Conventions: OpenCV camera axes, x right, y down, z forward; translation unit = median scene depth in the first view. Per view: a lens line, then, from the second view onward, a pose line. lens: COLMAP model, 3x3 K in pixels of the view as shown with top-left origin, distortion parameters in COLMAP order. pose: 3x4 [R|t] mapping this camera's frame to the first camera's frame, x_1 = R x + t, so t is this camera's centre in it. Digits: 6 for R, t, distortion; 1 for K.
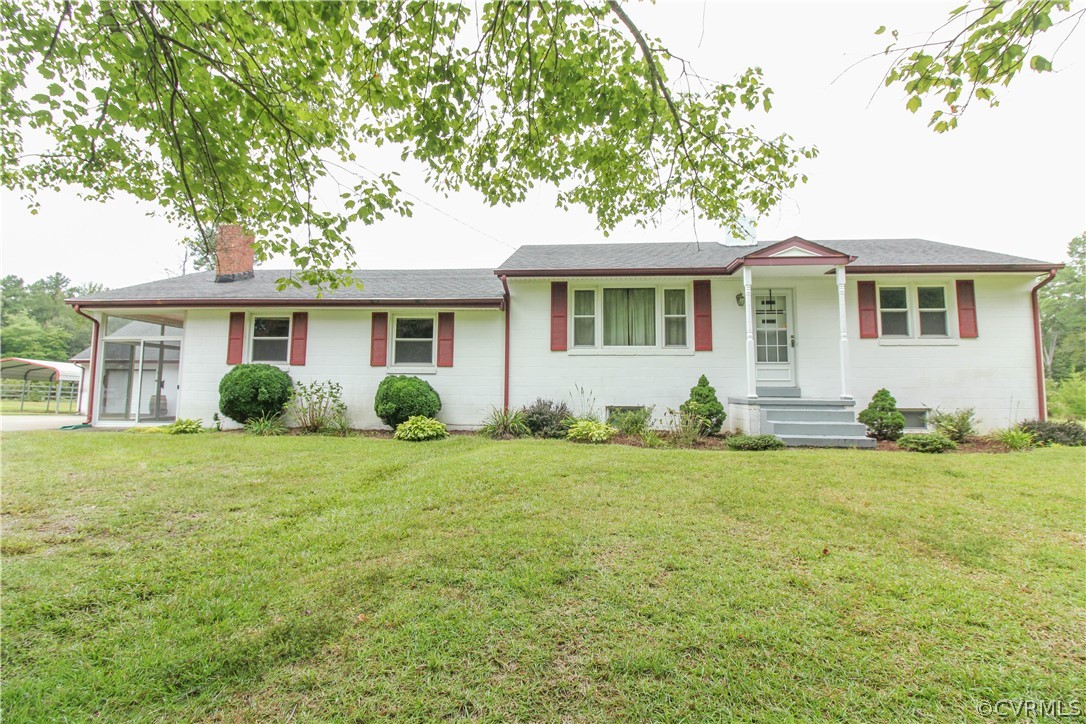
lens RADIAL K [[497.9, 0, 546.8], [0, 497.9, 346.8], [0, 0, 1]] dist [-0.001688, -0.013318]
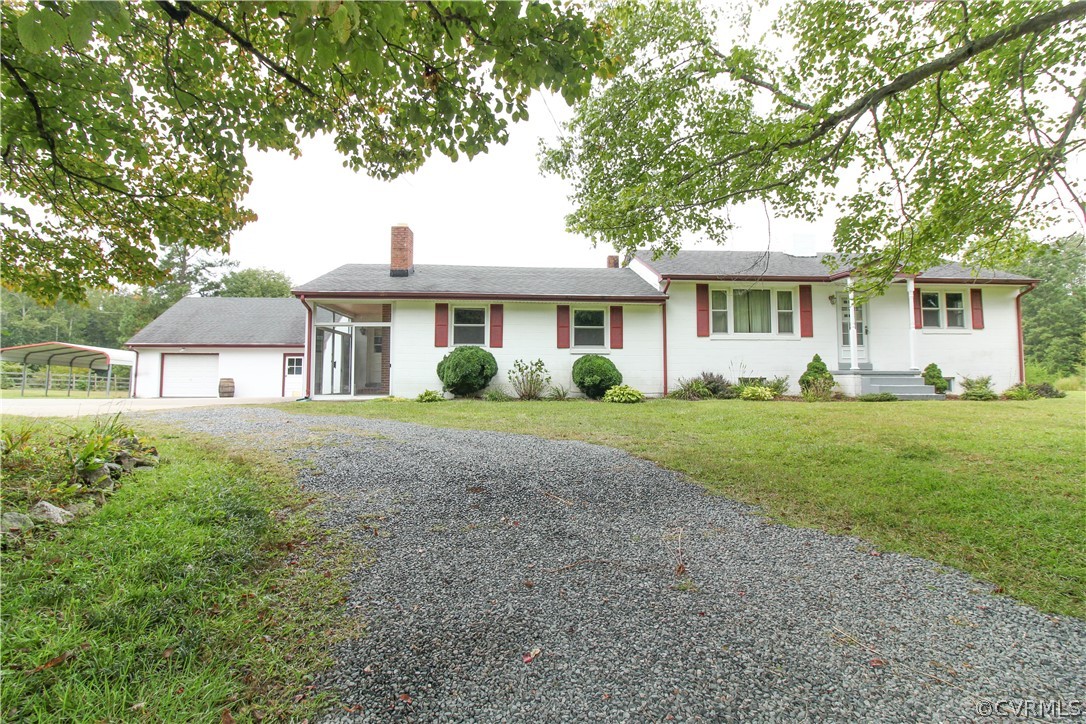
lens RADIAL K [[497.9, 0, 546.8], [0, 497.9, 346.8], [0, 0, 1]] dist [-0.001688, -0.013318]
pose [[0.990058, 0.001289, 0.140653, -0.579446], [-0.004032, 0.999807, 0.019216, 0.012047], [-0.140601, -0.019592, 0.989872, -0.248208]]
